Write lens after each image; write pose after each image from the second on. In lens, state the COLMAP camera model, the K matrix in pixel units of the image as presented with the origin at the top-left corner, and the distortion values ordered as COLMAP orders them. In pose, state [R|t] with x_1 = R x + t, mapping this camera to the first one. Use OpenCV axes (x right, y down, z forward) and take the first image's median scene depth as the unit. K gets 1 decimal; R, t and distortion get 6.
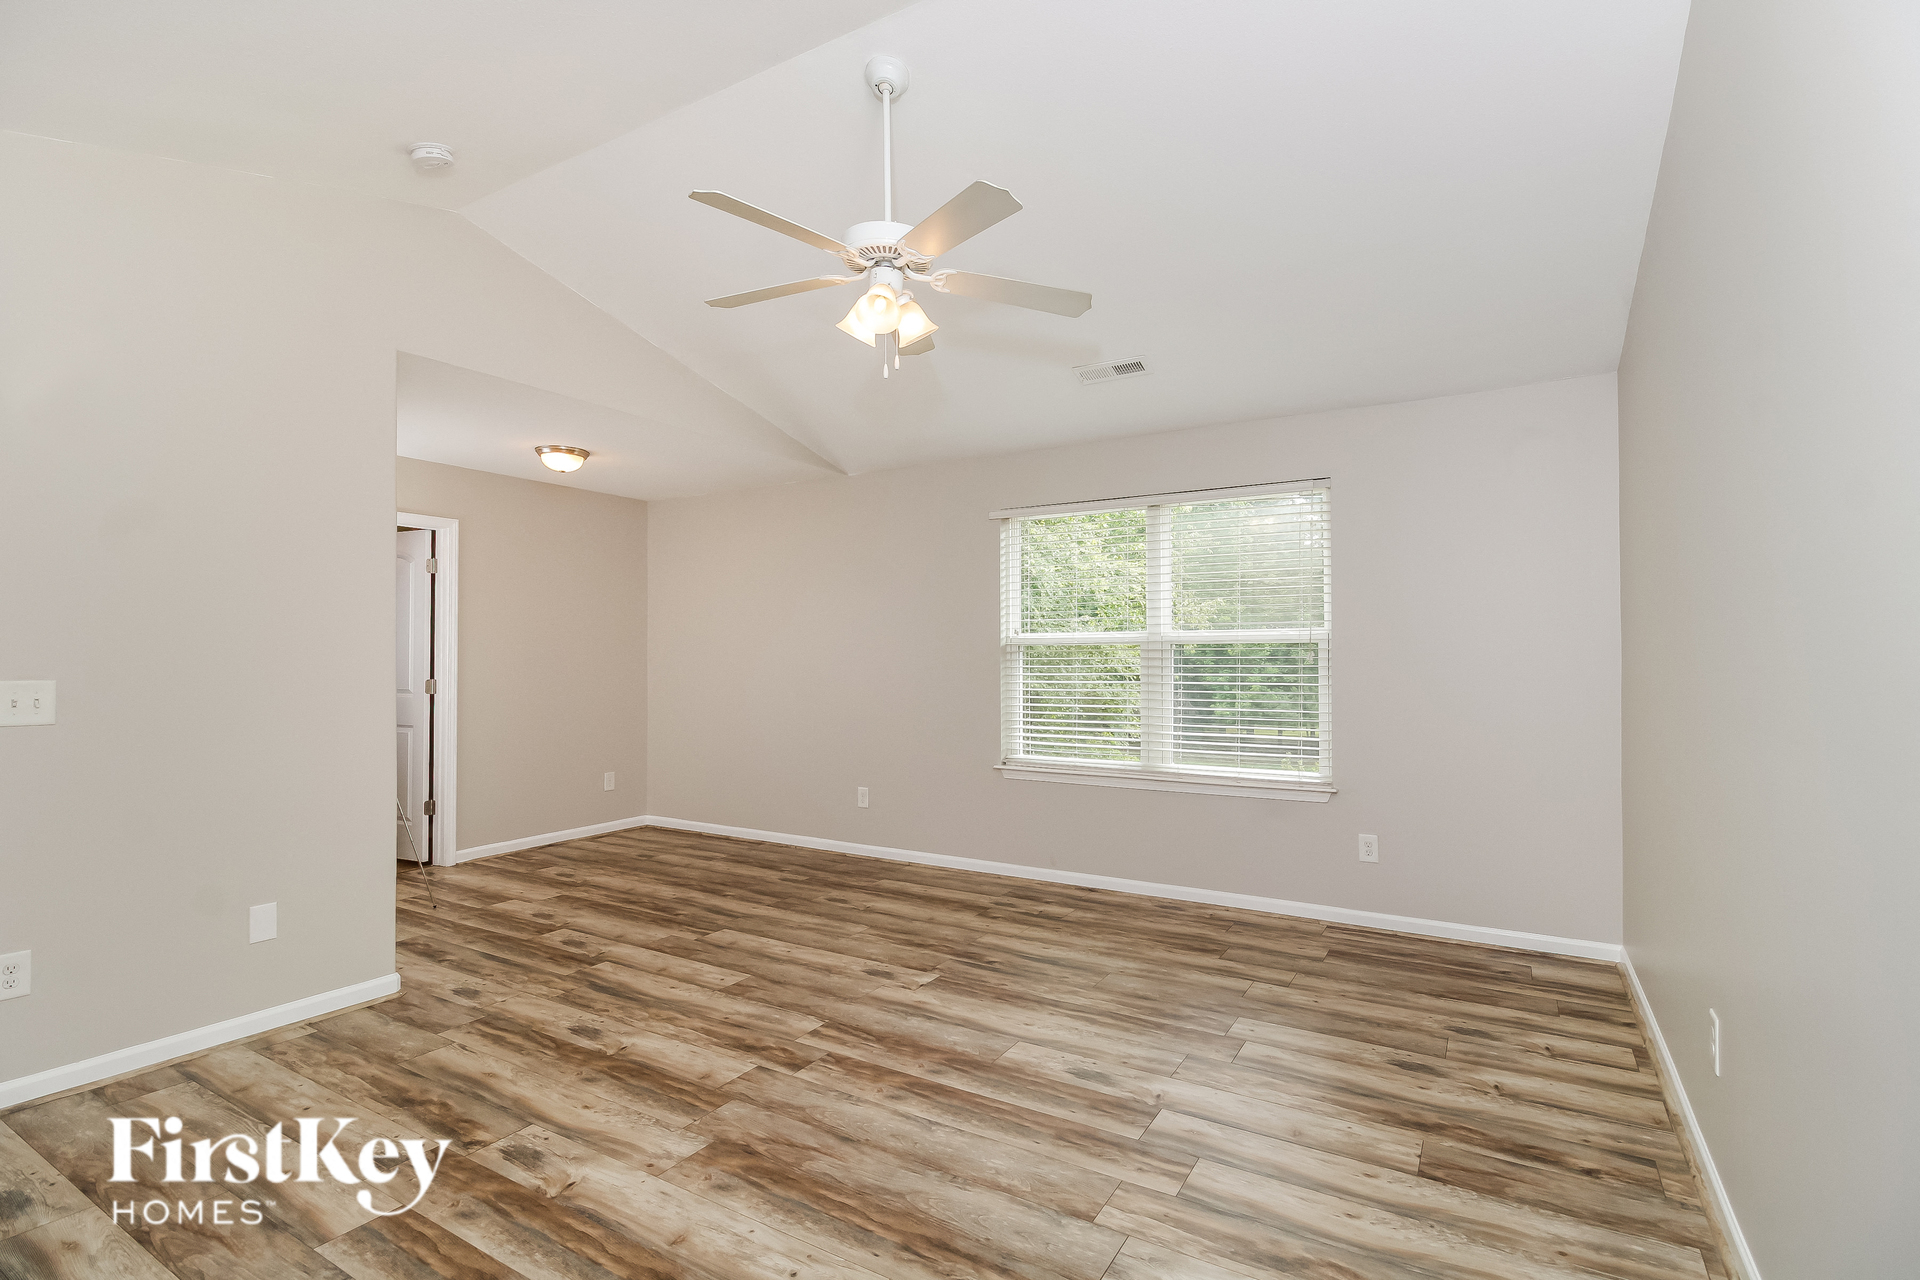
lens RADIAL K [[899.9, 0, 972.8], [0, 899.9, 638.2], [0, 0, 1]] dist [0.002538, -0.002789]
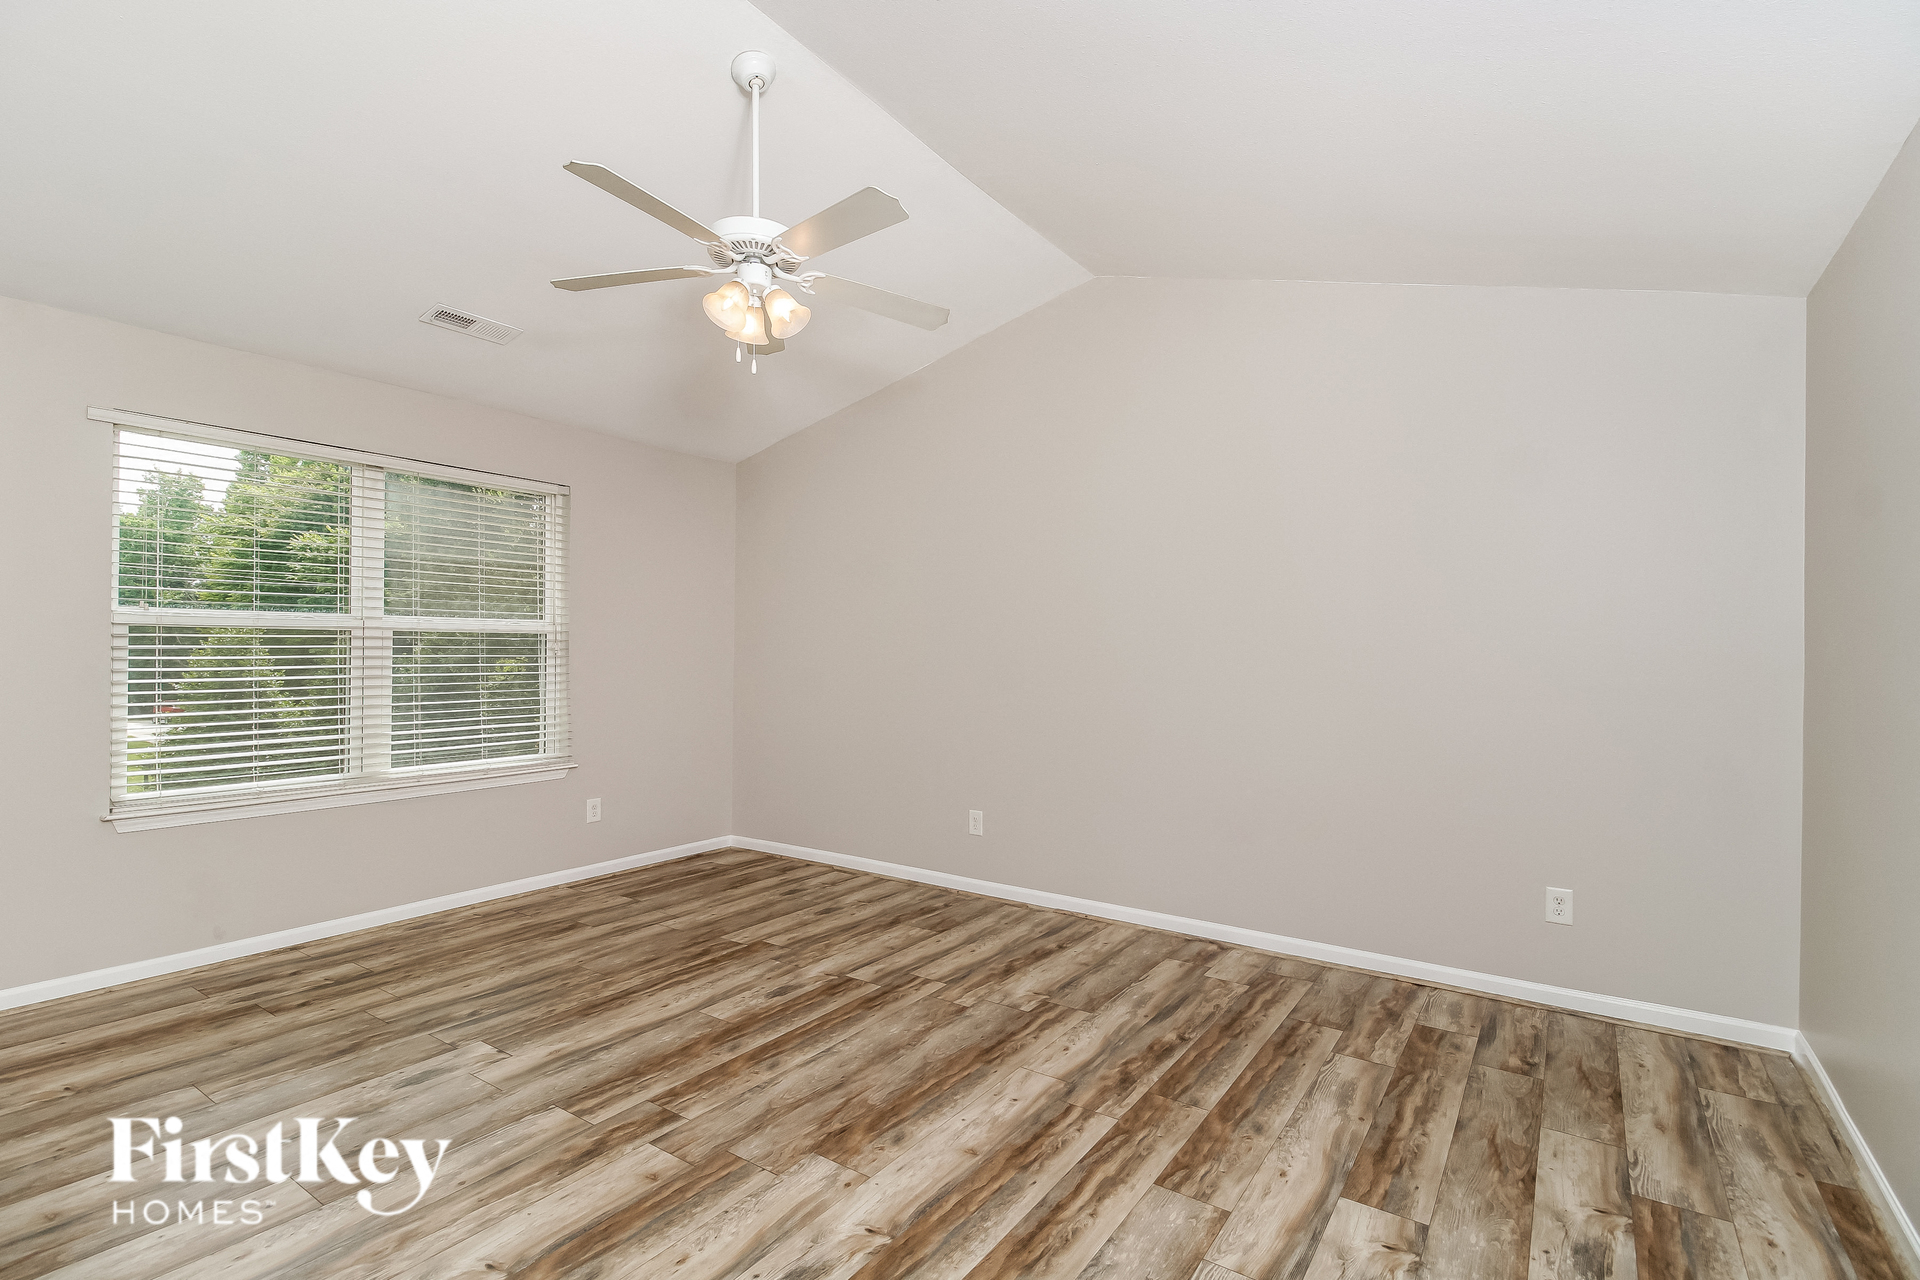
lens RADIAL K [[899.9, 0, 975.0], [0, 899.9, 643.2], [0, 0, 1]] dist [0.002538, -0.002789]
pose [[0.051674, 0.006759, 0.998641, -0.832783], [-0.028215, 0.999588, -0.005305, 0.009833], [-0.998265, -0.027903, 0.051843, 0.531723]]
